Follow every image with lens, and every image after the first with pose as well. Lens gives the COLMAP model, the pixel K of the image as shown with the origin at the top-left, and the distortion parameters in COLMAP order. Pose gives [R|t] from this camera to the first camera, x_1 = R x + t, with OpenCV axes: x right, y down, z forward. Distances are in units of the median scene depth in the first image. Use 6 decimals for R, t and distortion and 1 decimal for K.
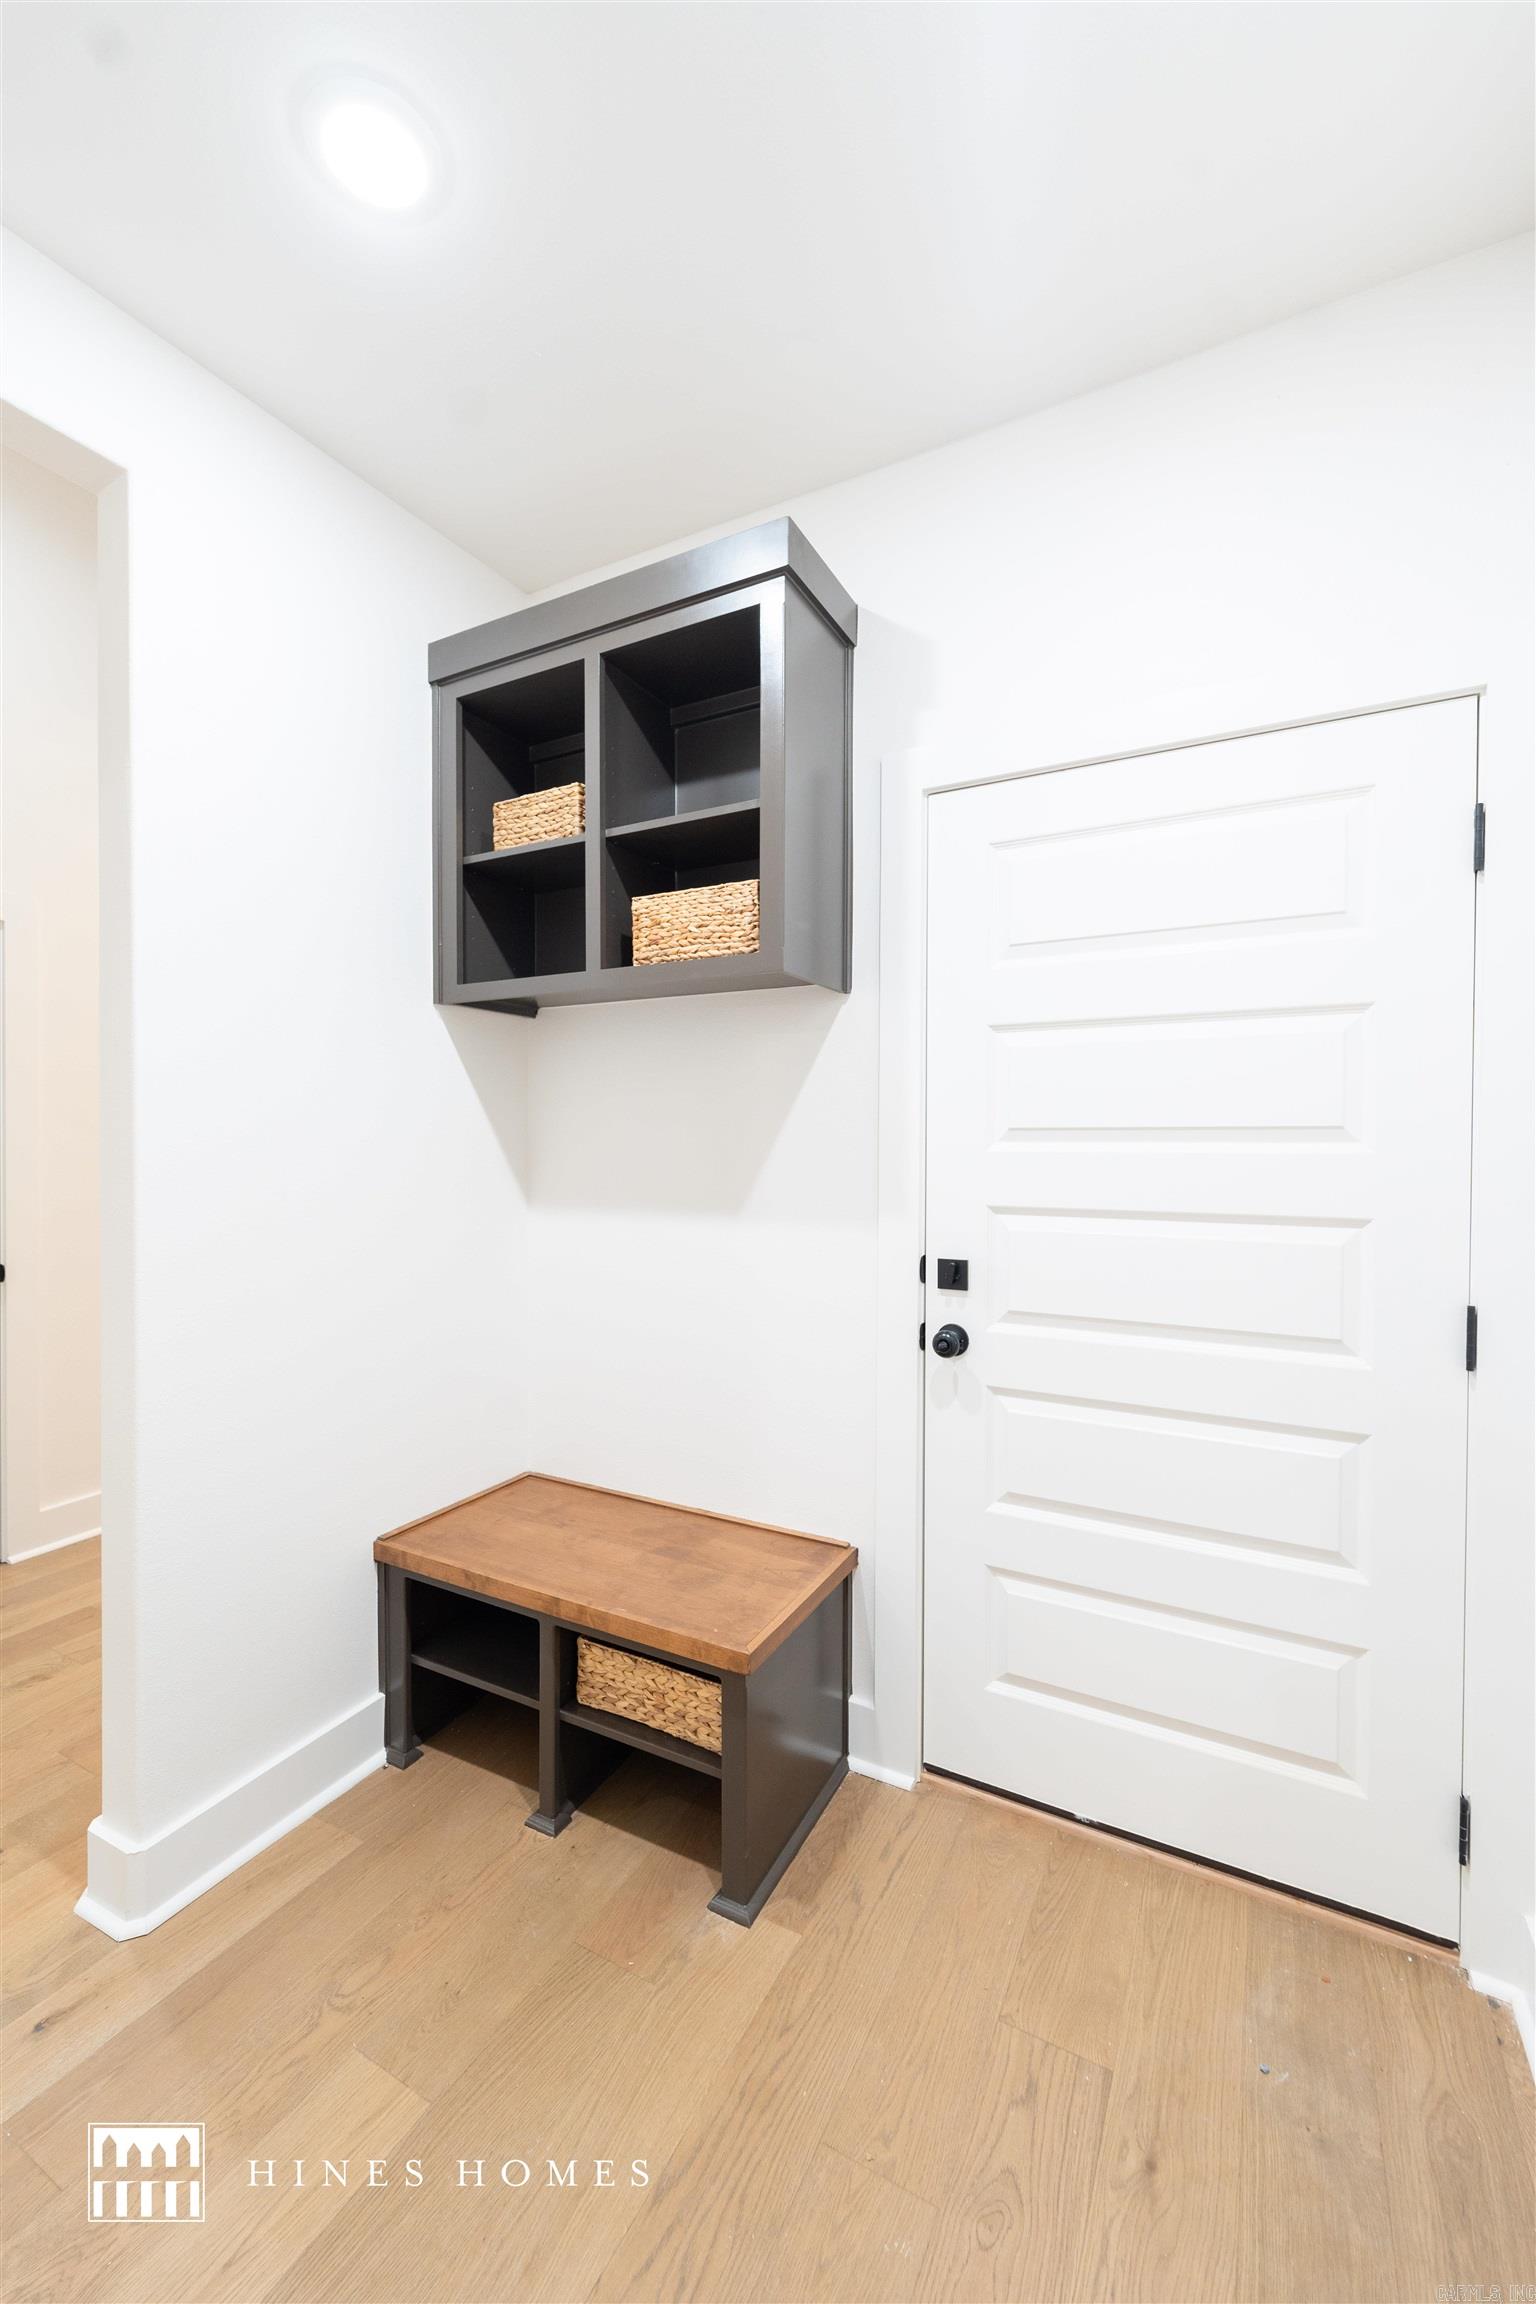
lens RADIAL K [[936.6, 0, 761.3], [0, 936.6, 1148.3], [0, 0, 1]] dist [-0.003245, 0.000070]
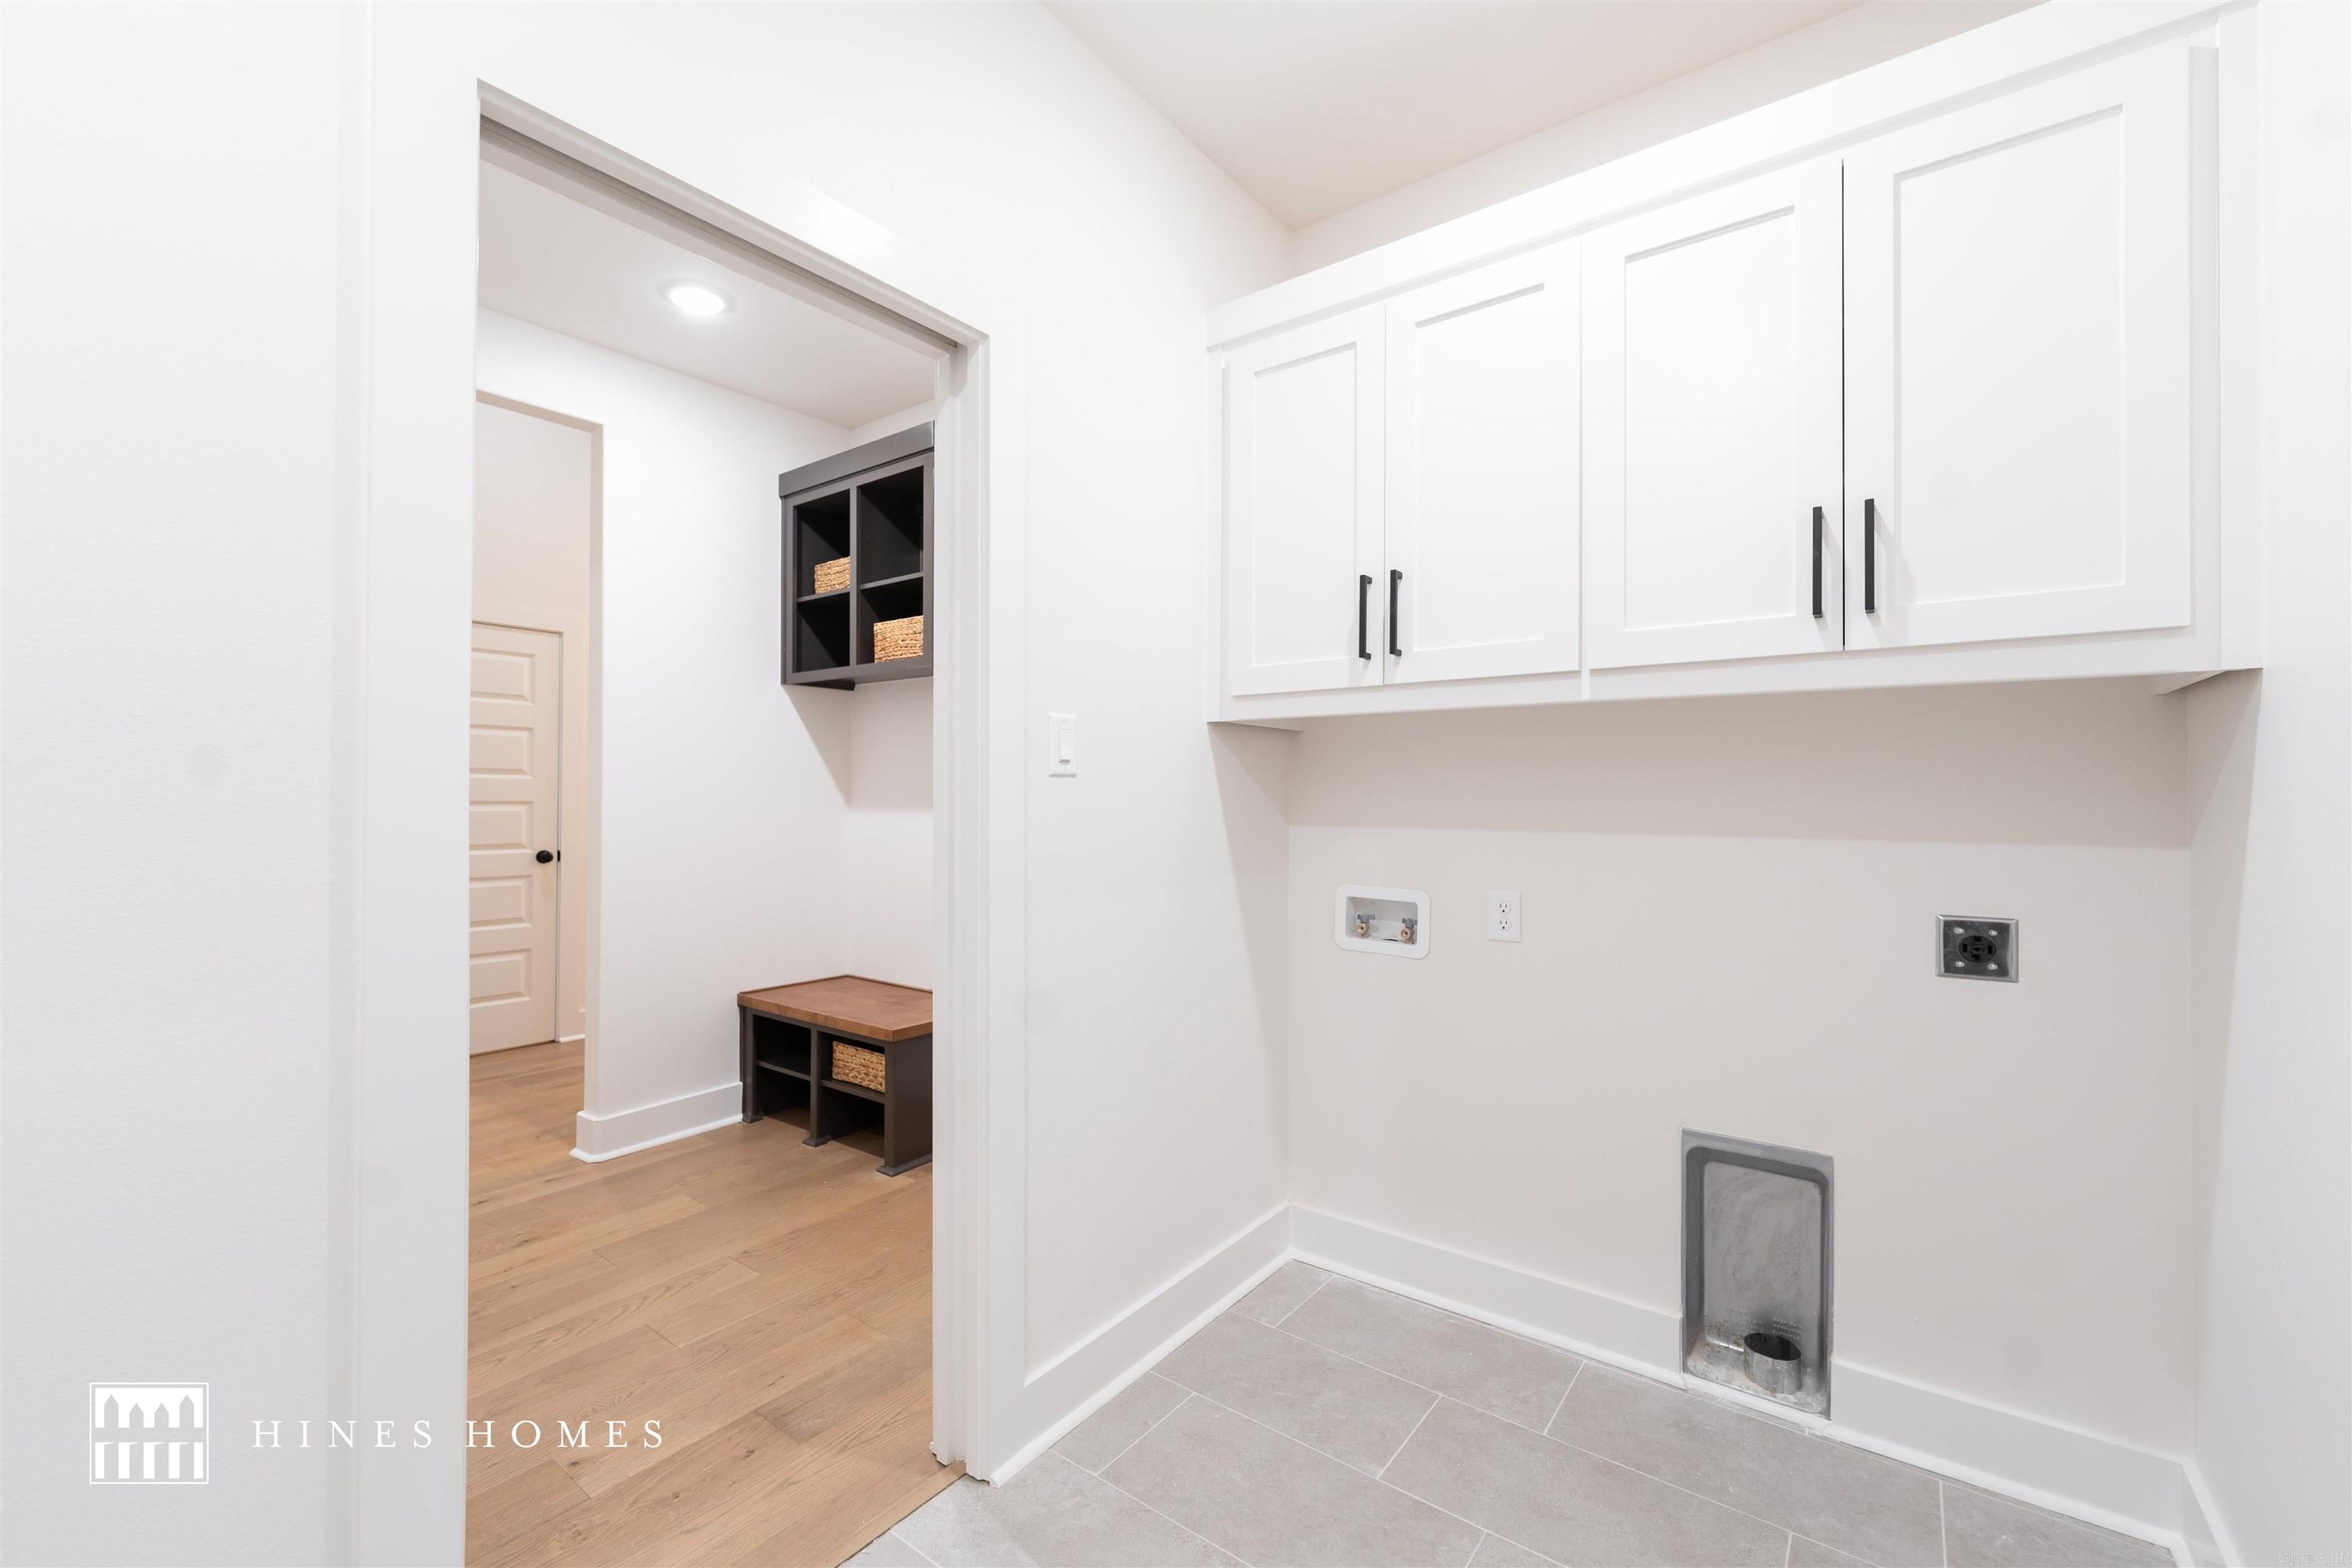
lens RADIAL K [[969.2, 0, 1174.0], [0, 969.2, 789.1], [0, 0, 1]] dist [0.001438, -0.000578]
pose [[0.989246, 0.000344, -0.146262, 0.681163], [-0.003071, 0.999826, -0.018413, 0.073012], [0.146230, 0.018664, 0.989075, -0.702447]]
